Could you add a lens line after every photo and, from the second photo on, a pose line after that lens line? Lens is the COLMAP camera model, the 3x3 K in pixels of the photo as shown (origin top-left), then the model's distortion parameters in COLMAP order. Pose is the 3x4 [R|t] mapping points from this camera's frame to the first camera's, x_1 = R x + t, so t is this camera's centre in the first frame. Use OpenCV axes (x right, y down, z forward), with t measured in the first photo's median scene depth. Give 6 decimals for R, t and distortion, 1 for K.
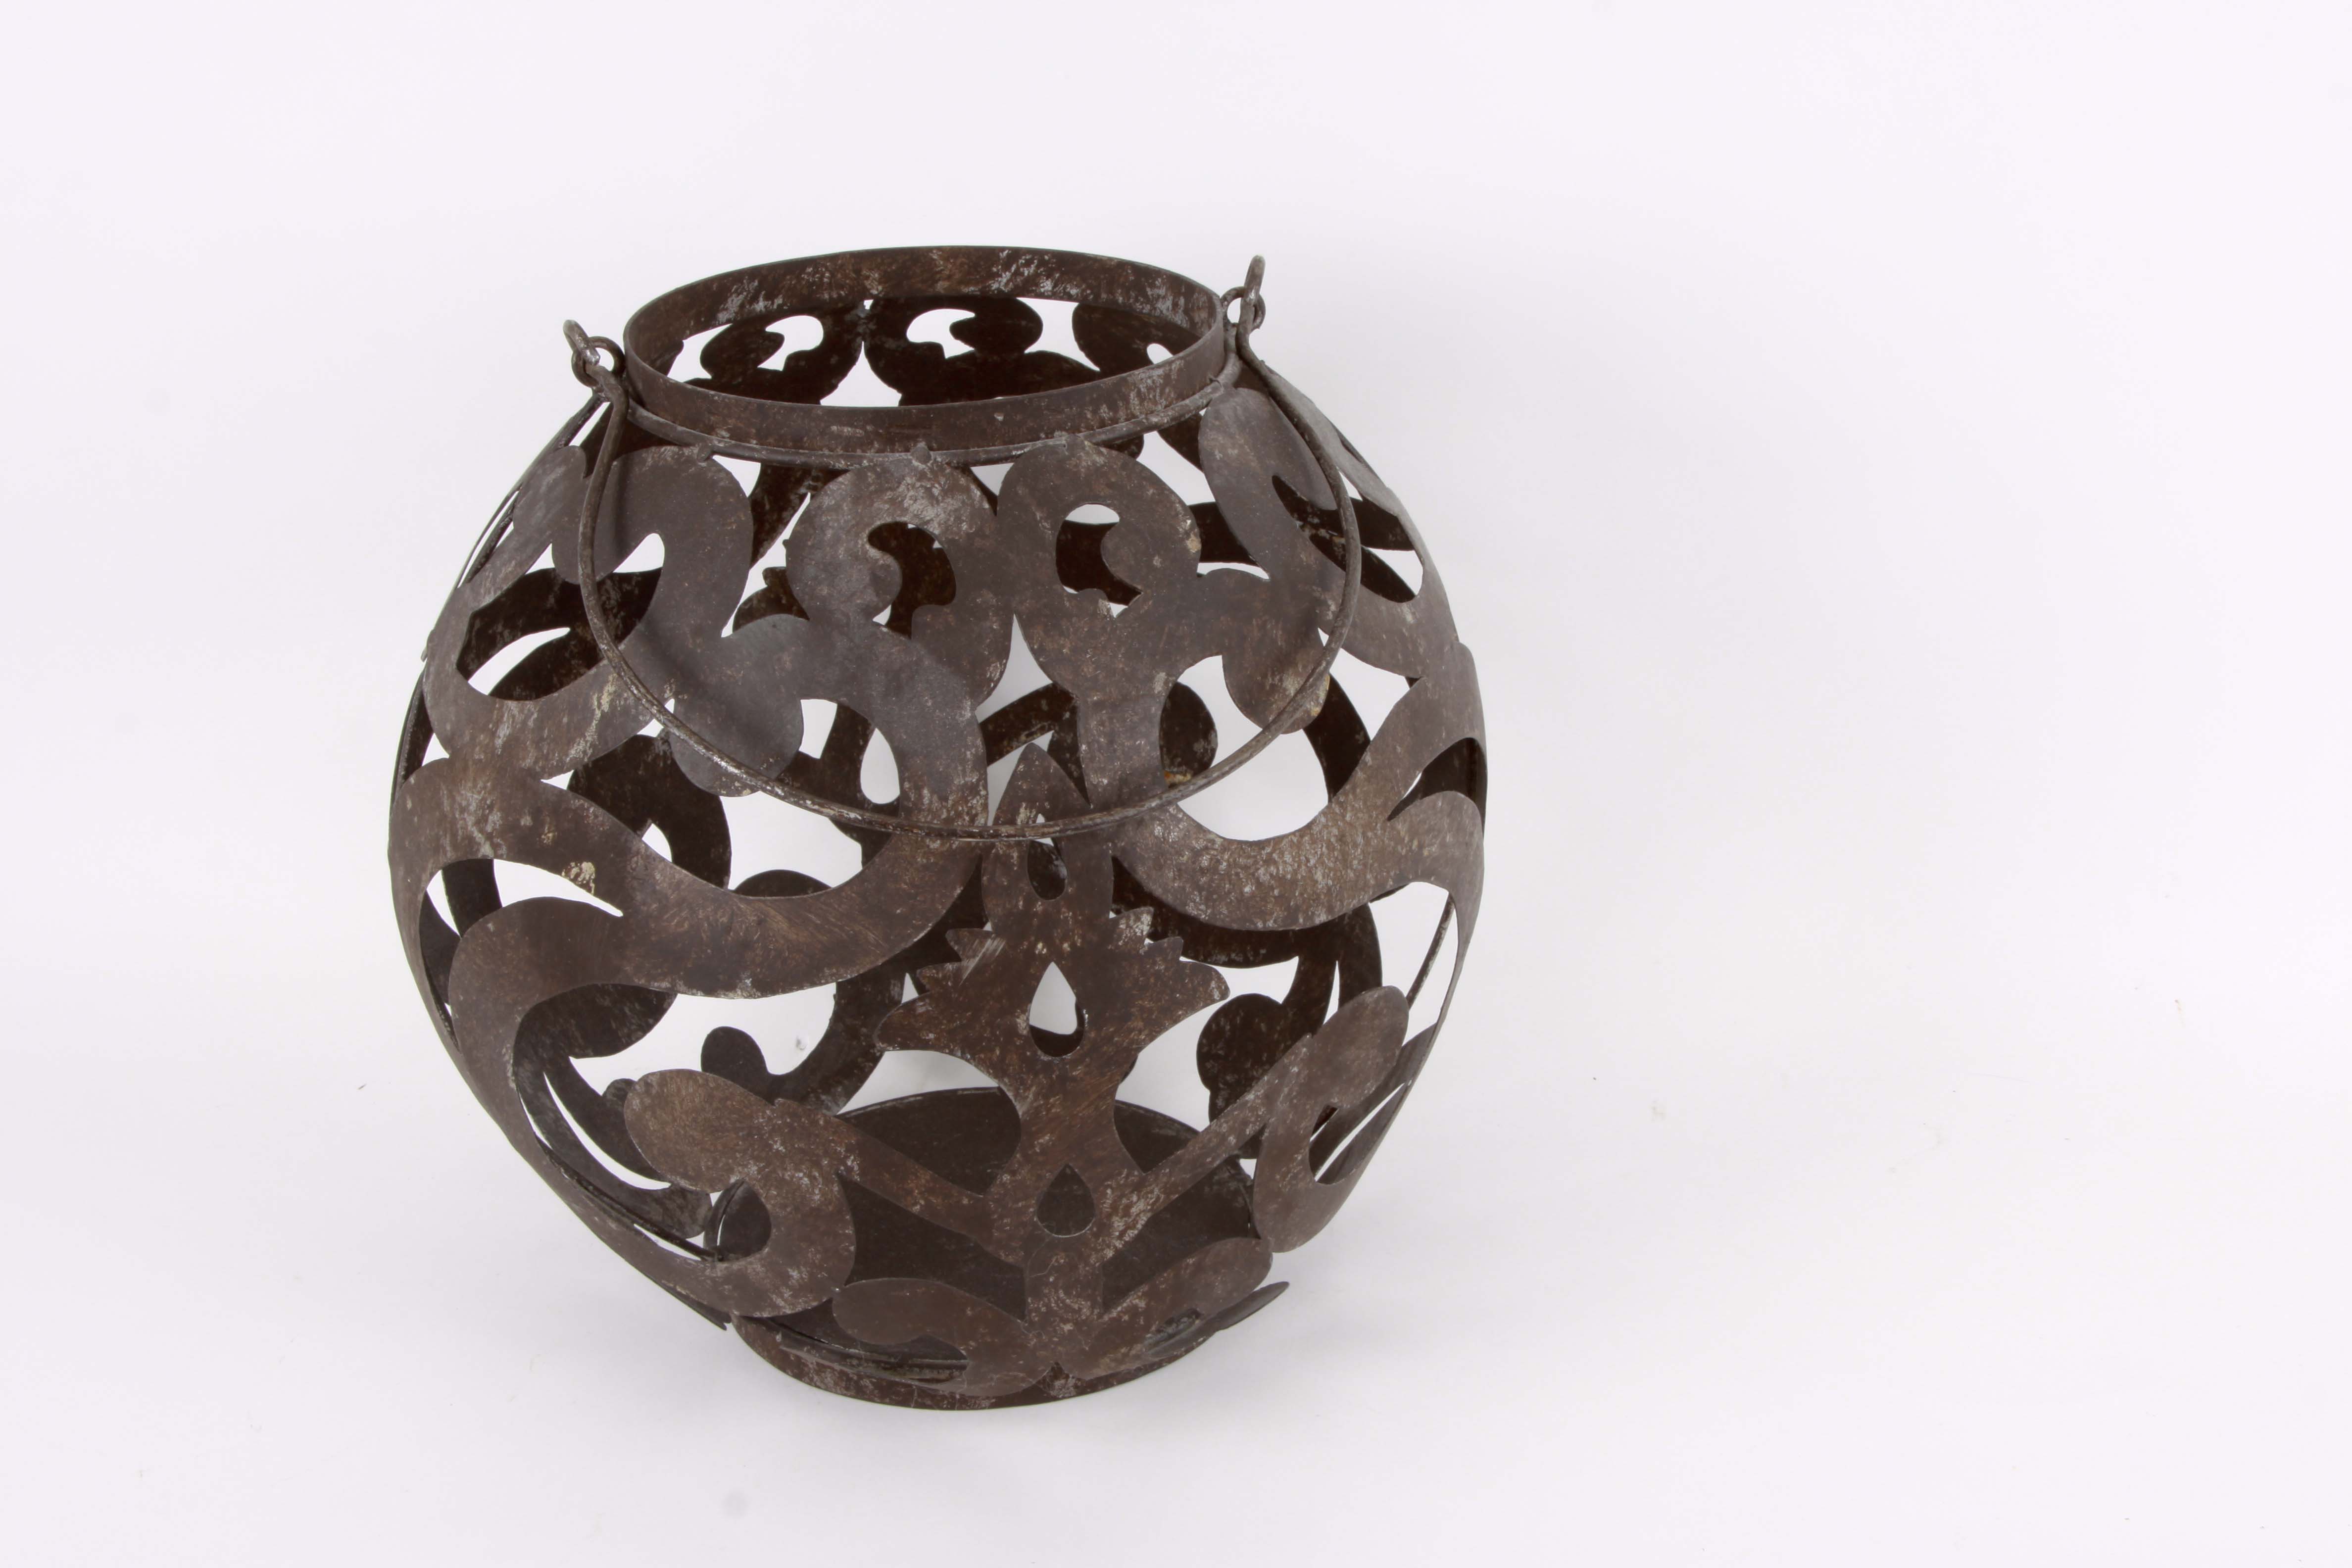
lens RADIAL K [[3572.8, 0, 1249.8], [0, 3572.8, 876.2], [0, 0, 1]] dist [-0.056512, 0.000000]
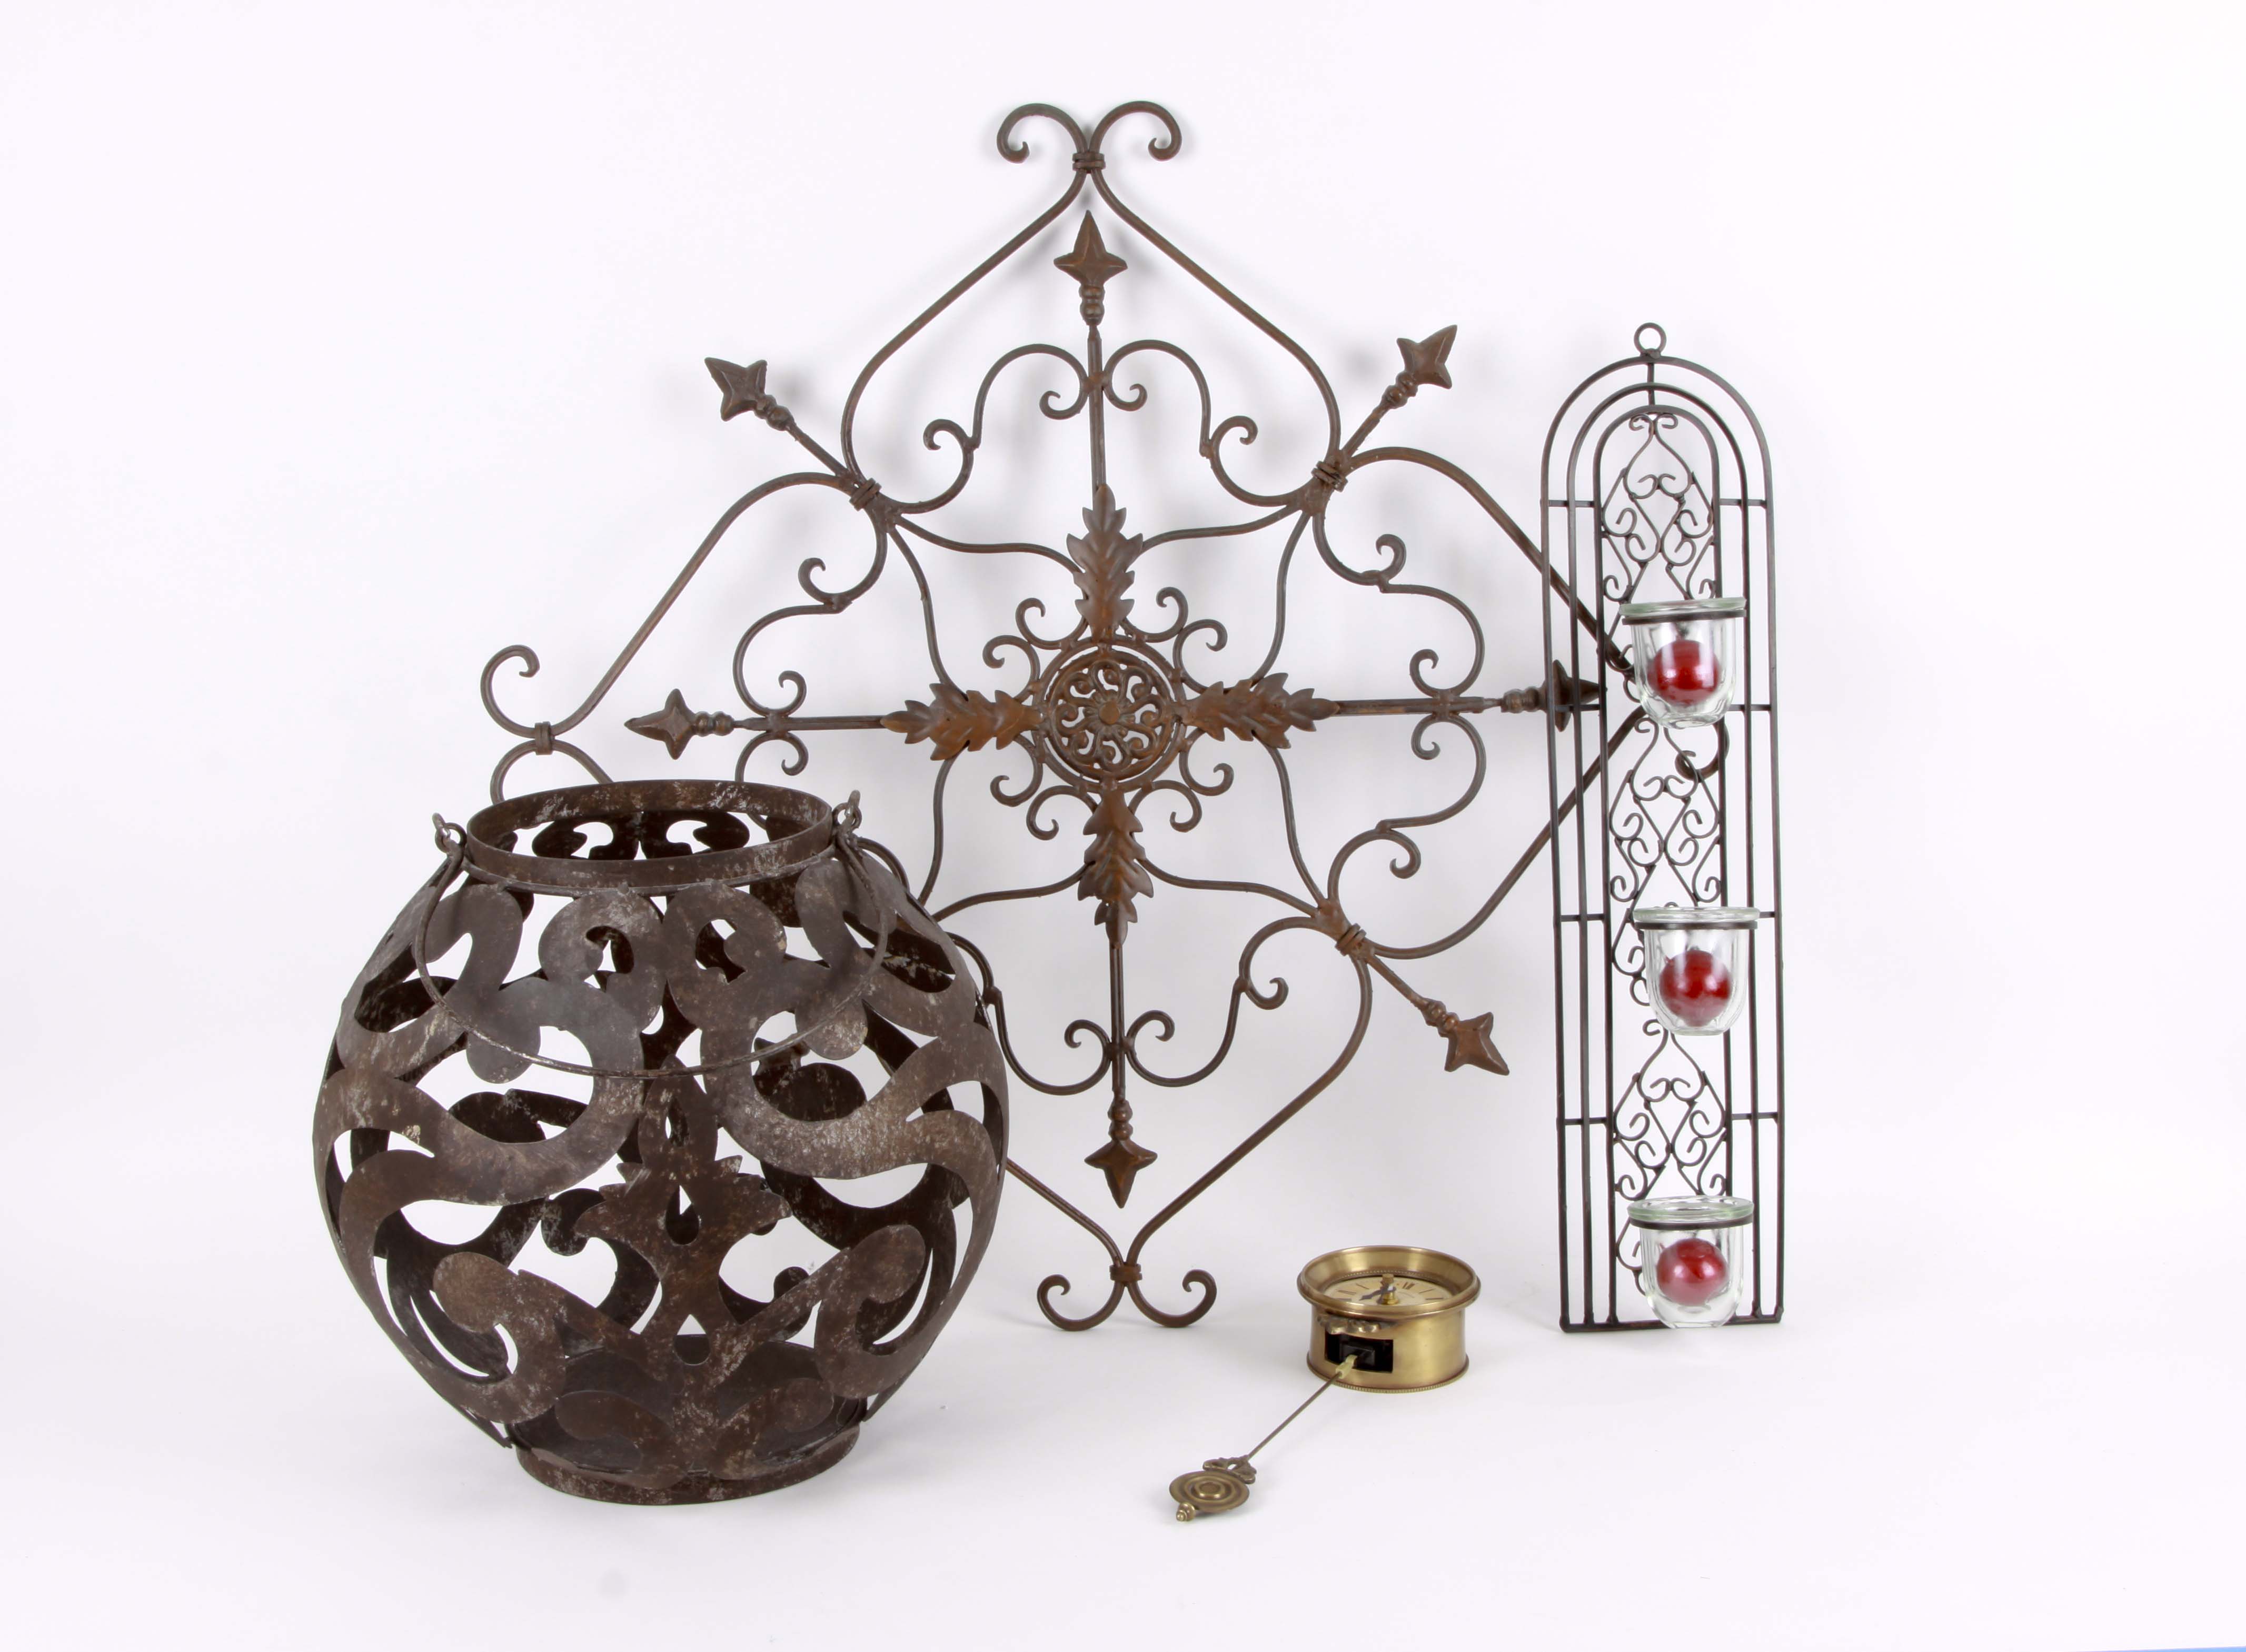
lens RADIAL K [[3461.6, 0, 1174.2], [0, 3461.6, 824.4], [0, 0, 1]] dist [-0.123025, 0.000000]
pose [[0.998573, 0.015451, -0.051112, 0.238814], [-0.025045, 0.980925, -0.192769, 0.152523], [0.047159, 0.193774, 0.979912, -0.566337]]
